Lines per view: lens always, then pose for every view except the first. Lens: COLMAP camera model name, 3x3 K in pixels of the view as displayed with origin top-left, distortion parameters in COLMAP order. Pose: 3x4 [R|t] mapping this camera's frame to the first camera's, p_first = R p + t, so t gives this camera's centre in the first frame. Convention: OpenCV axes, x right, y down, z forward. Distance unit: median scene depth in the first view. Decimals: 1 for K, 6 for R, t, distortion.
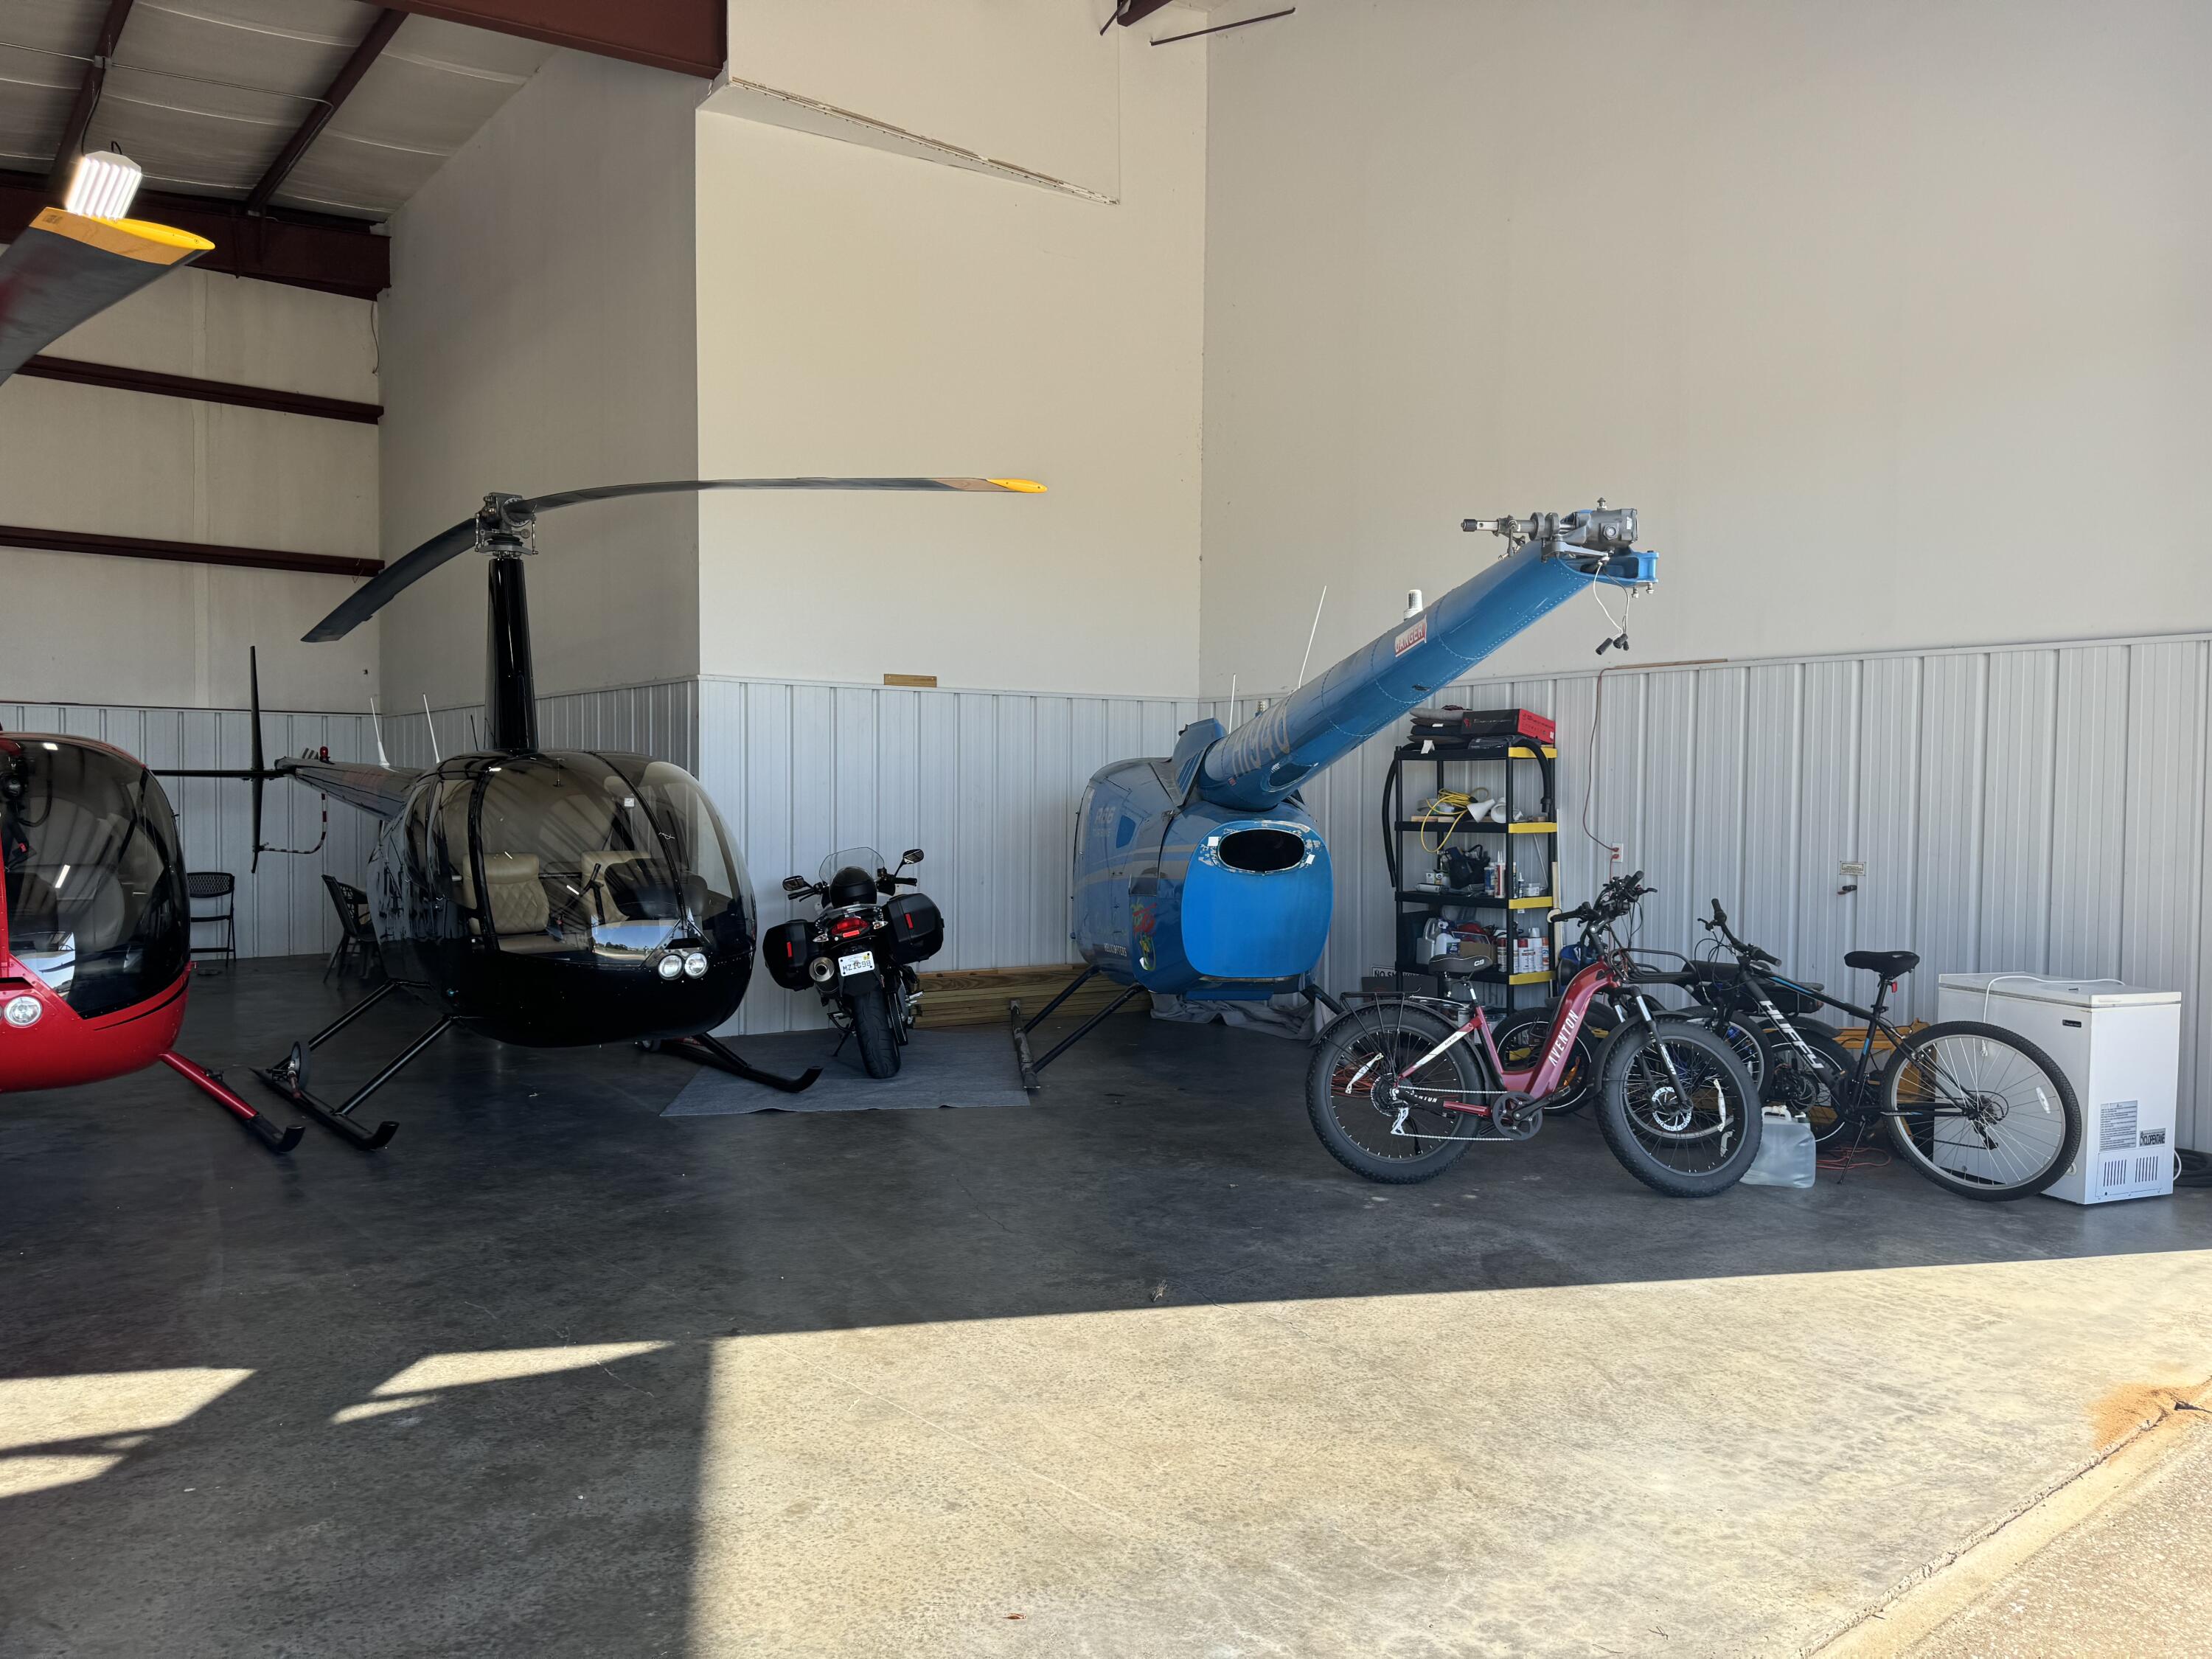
lens RADIAL K [[1558.4, 0, 1099.7], [0, 1558.4, 834.1], [0, 0, 1]] dist [0.044714, -0.033645]
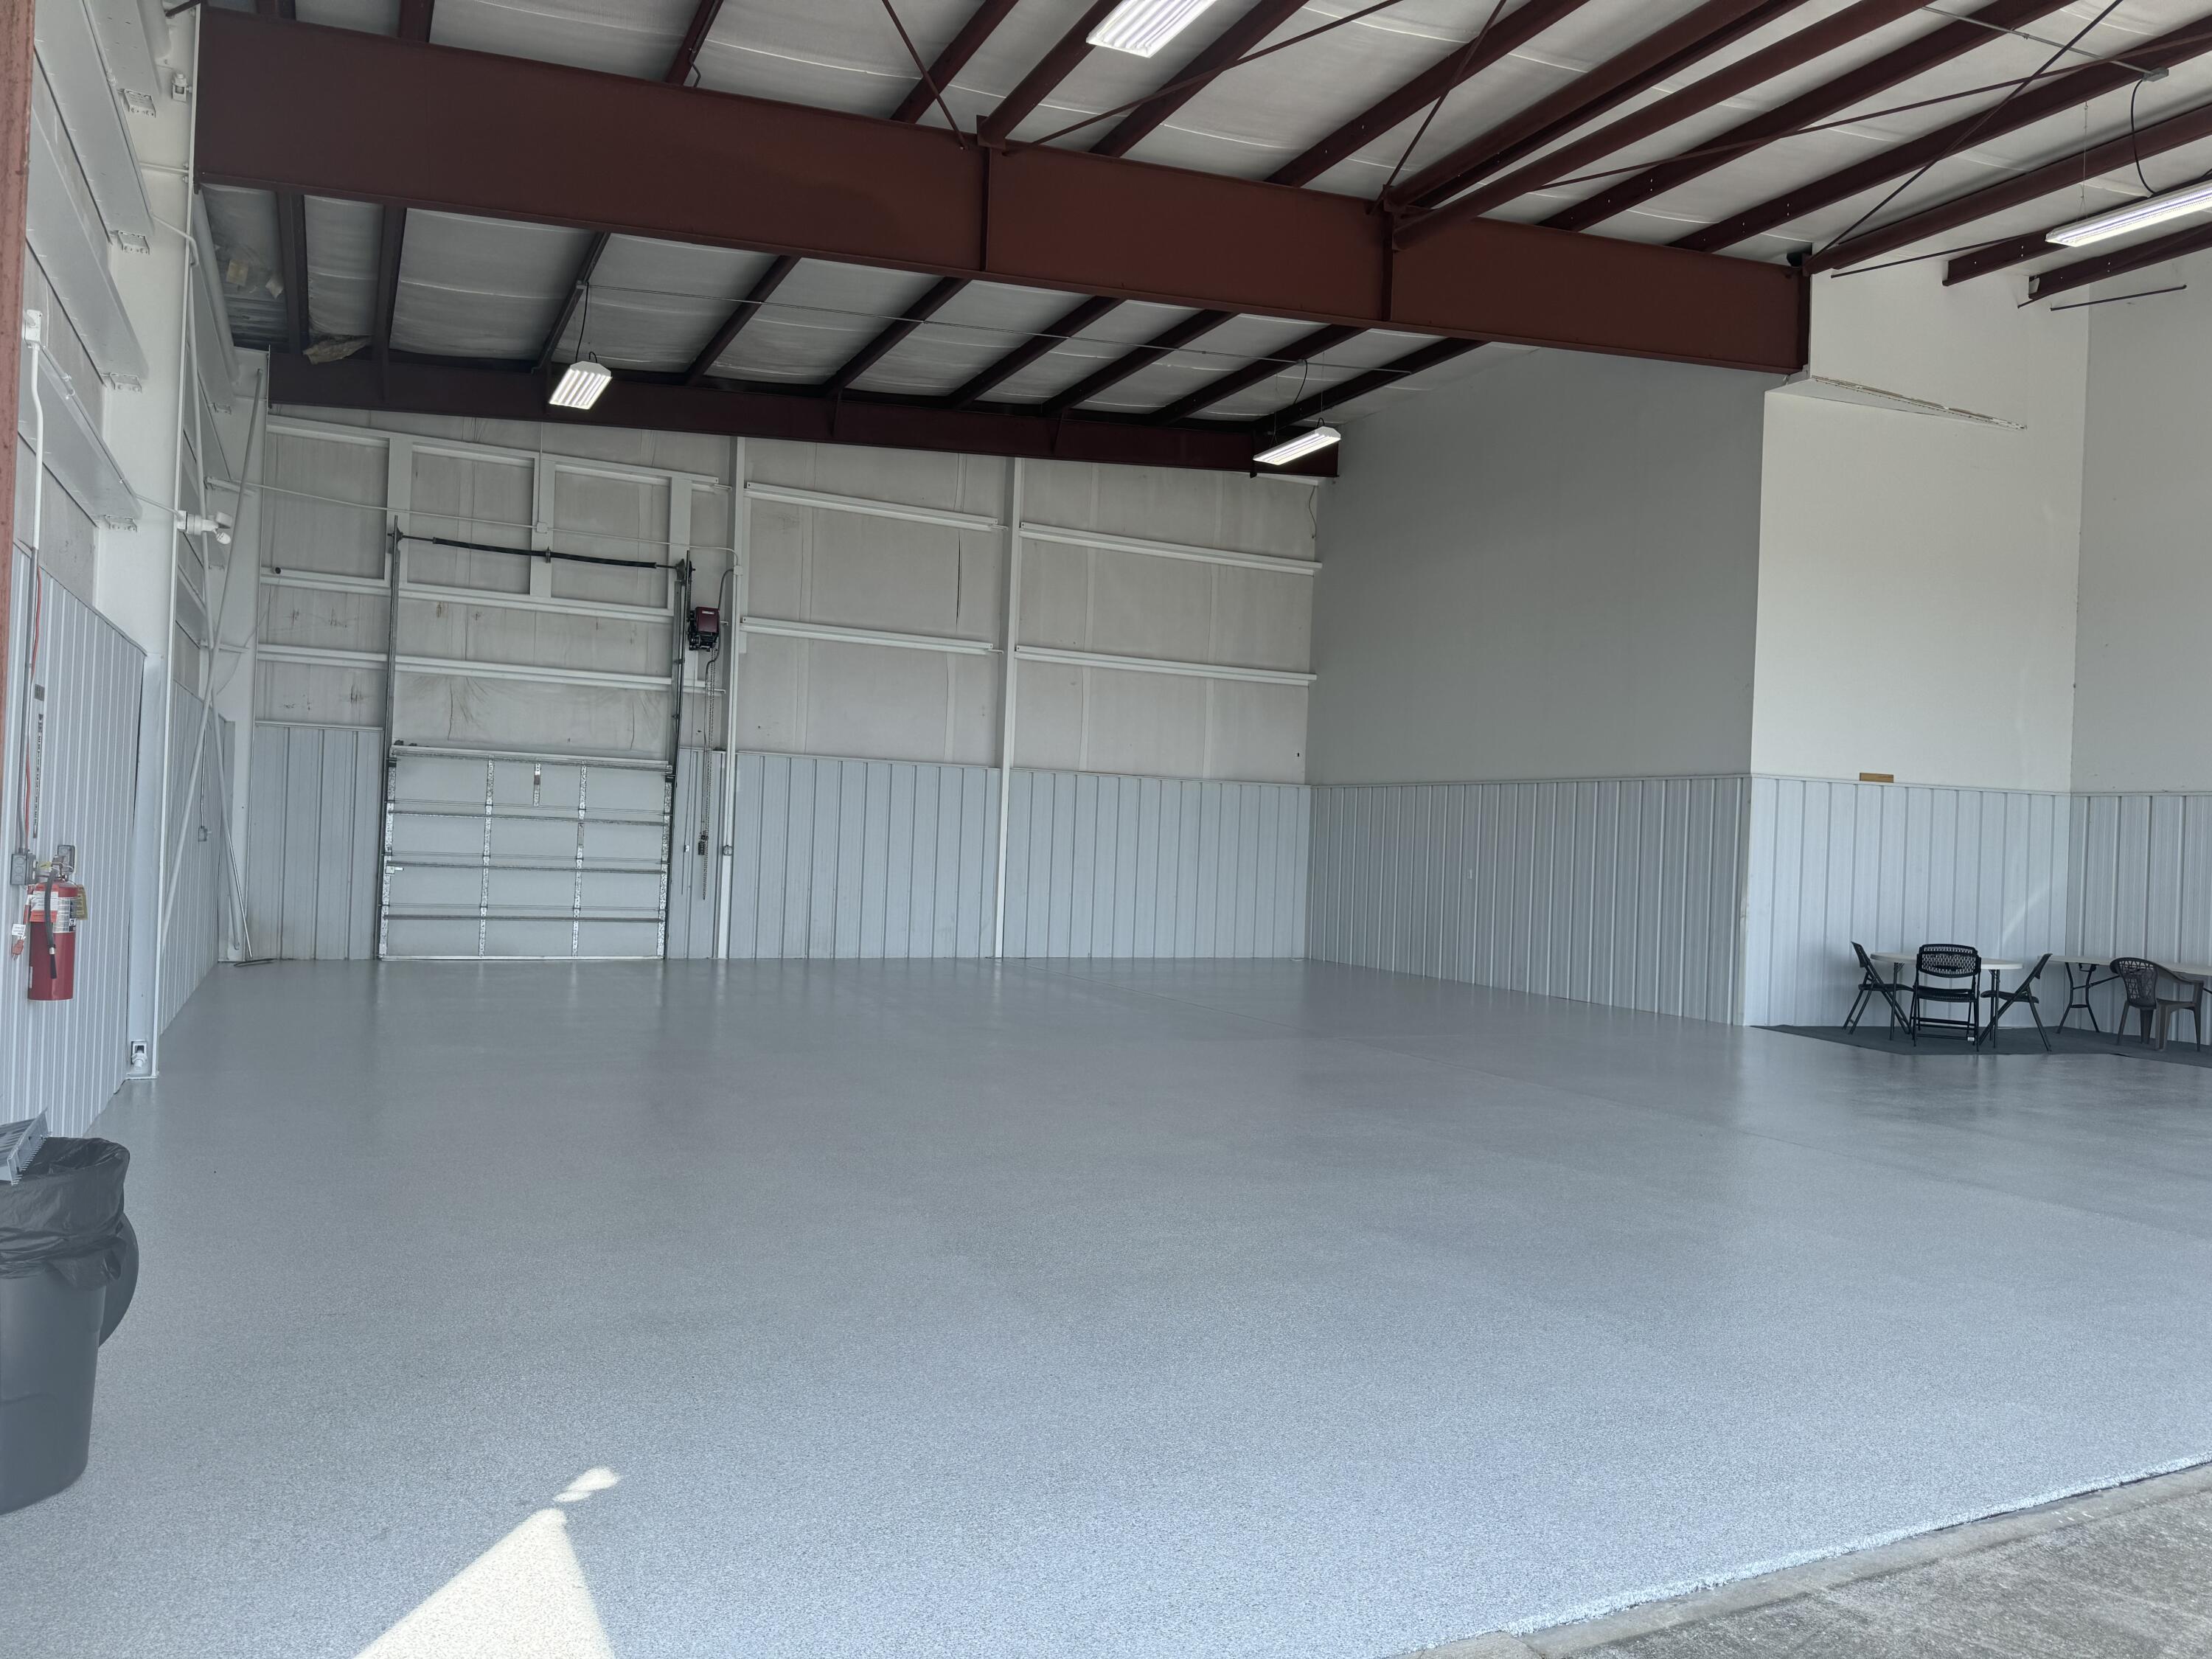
lens RADIAL K [[1541.4, 0, 1110.3], [0, 1541.4, 831.9], [0, 0, 1]] dist [0.079429, -0.133544]
pose [[0.975875, 0.029476, -0.216330, -0.548457], [-0.037139, 0.998815, -0.031443, 0.020610], [0.215147, 0.038718, 0.975814, -0.560839]]
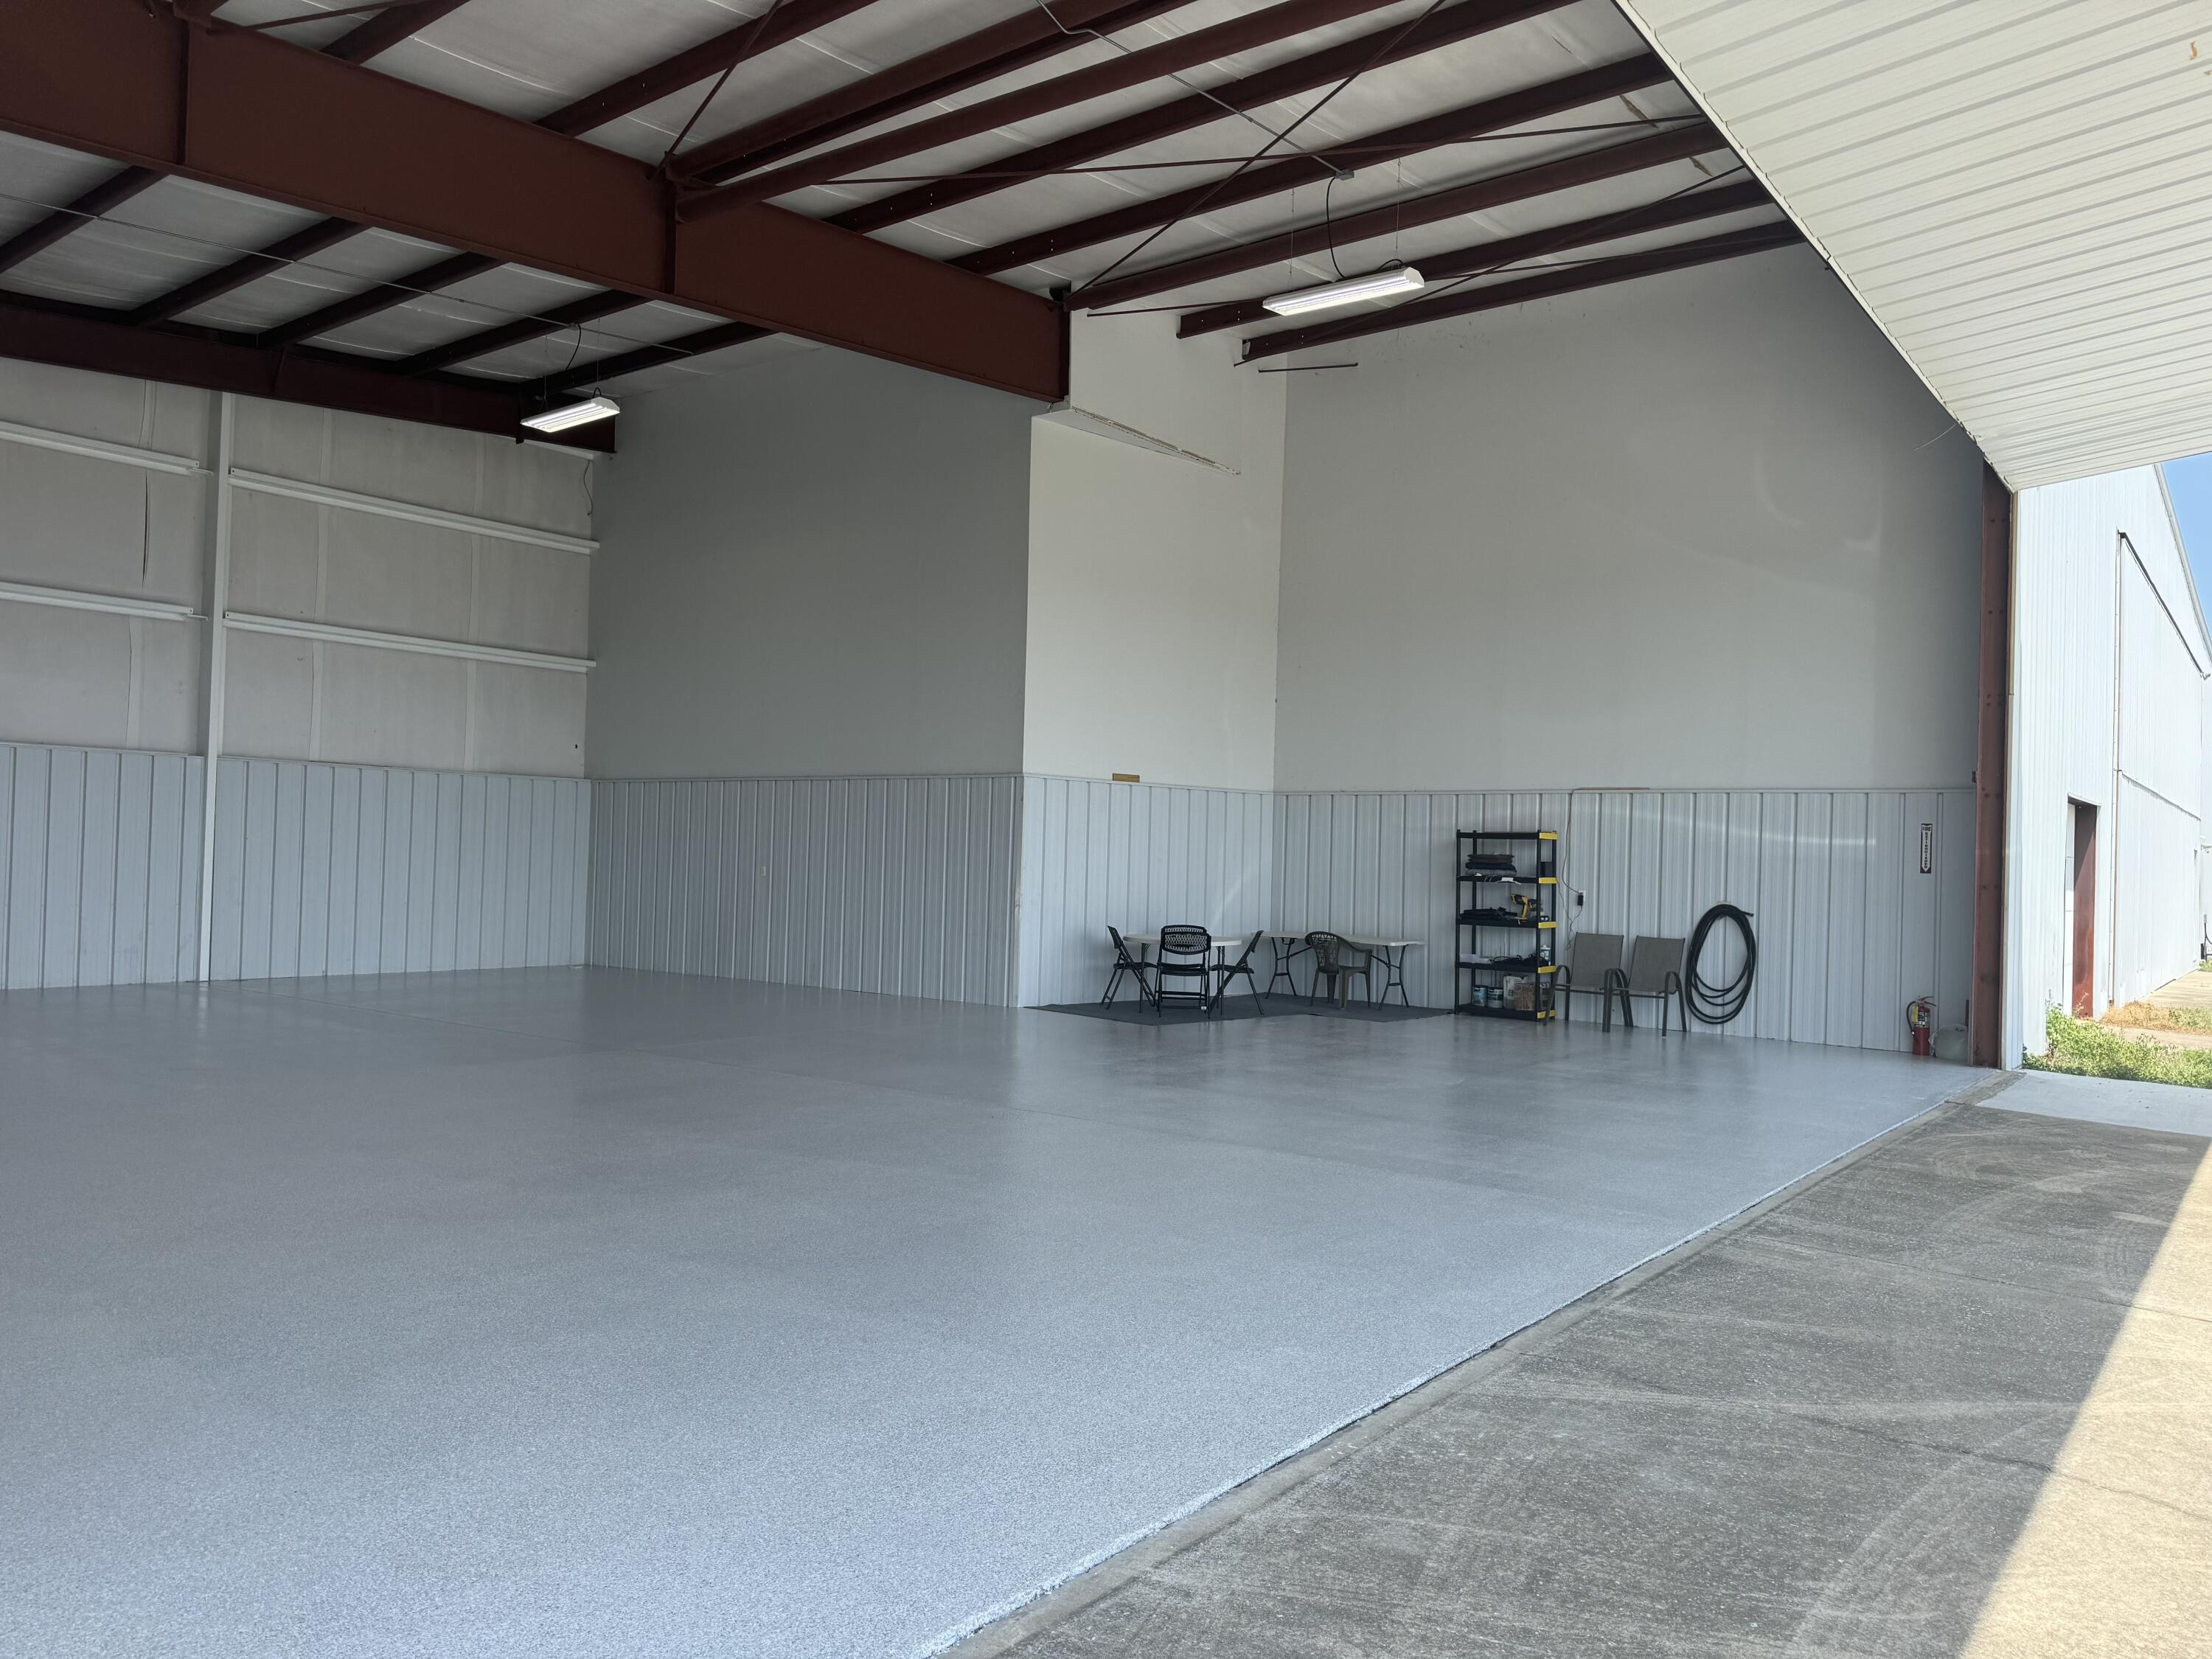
lens RADIAL K [[1541.4, 0, 1110.3], [0, 1541.4, 831.9], [0, 0, 1]] dist [0.079429, -0.133544]
pose [[0.971313, 0.022580, 0.236730, -0.560724], [-0.013636, 0.999133, -0.039348, 0.017184], [-0.237413, 0.034991, 0.970778, -0.533332]]
